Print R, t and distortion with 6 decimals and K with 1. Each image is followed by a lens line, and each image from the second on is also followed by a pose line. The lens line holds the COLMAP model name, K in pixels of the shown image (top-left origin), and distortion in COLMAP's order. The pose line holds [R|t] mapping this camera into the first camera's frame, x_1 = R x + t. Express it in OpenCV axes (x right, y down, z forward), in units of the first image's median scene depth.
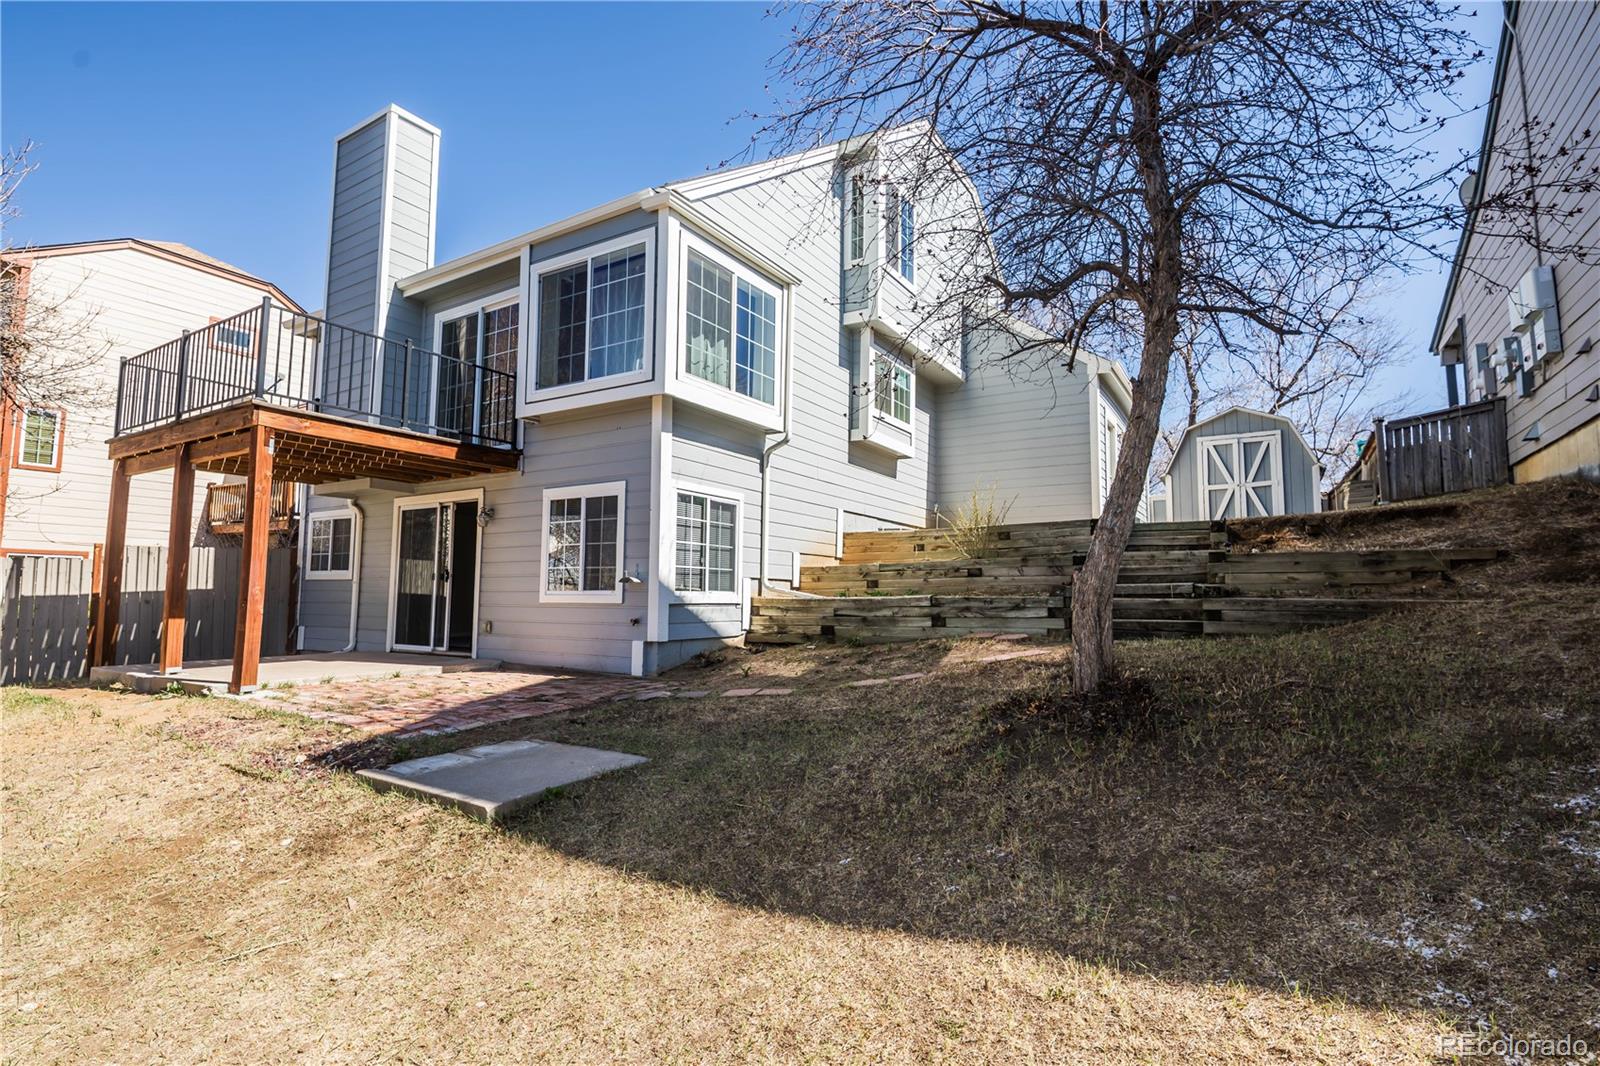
lens RADIAL K [[791.8, 0, 800.0], [0, 791.8, 533.0], [0, 0, 1]] dist [-0.003119, -0.000821]
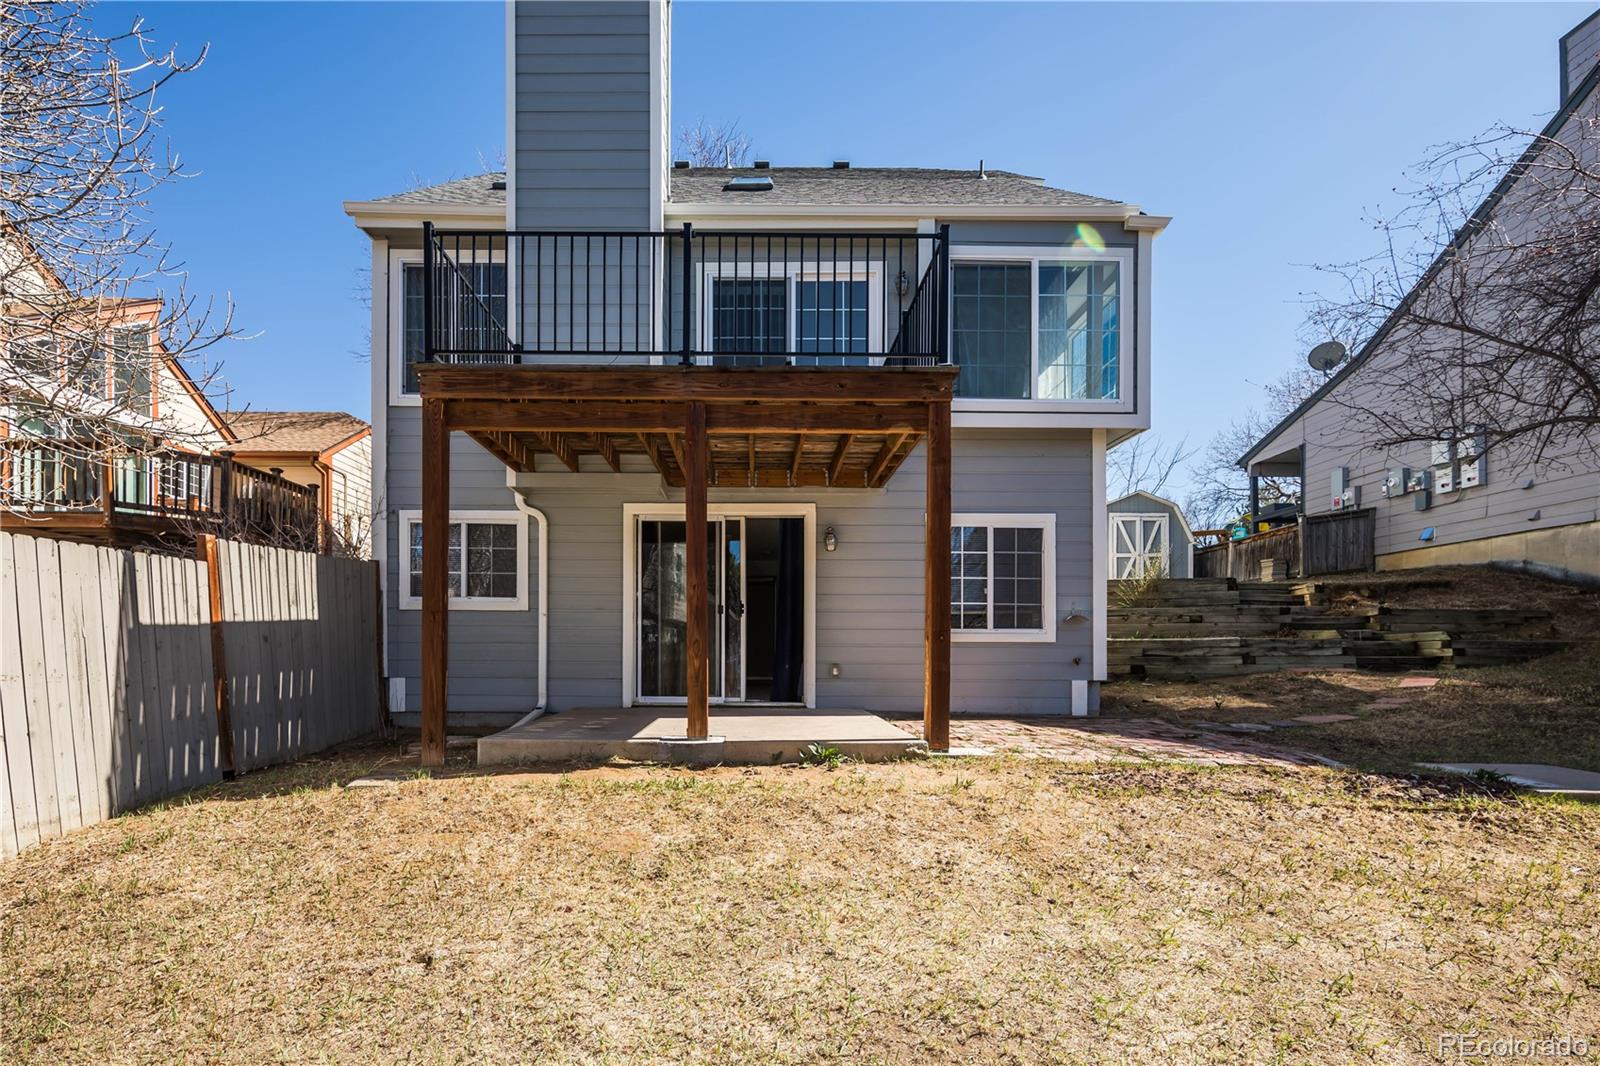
lens RADIAL K [[818.2, 0, 762.0], [0, 818.2, 657.5], [0, 0, 1]] dist [-0.004795, -0.000410]
pose [[0.850633, -0.002784, 0.525752, -0.896820], [-0.044453, 0.996024, 0.077197, 0.039644], [-0.523877, -0.089037, 0.847128, 0.295897]]
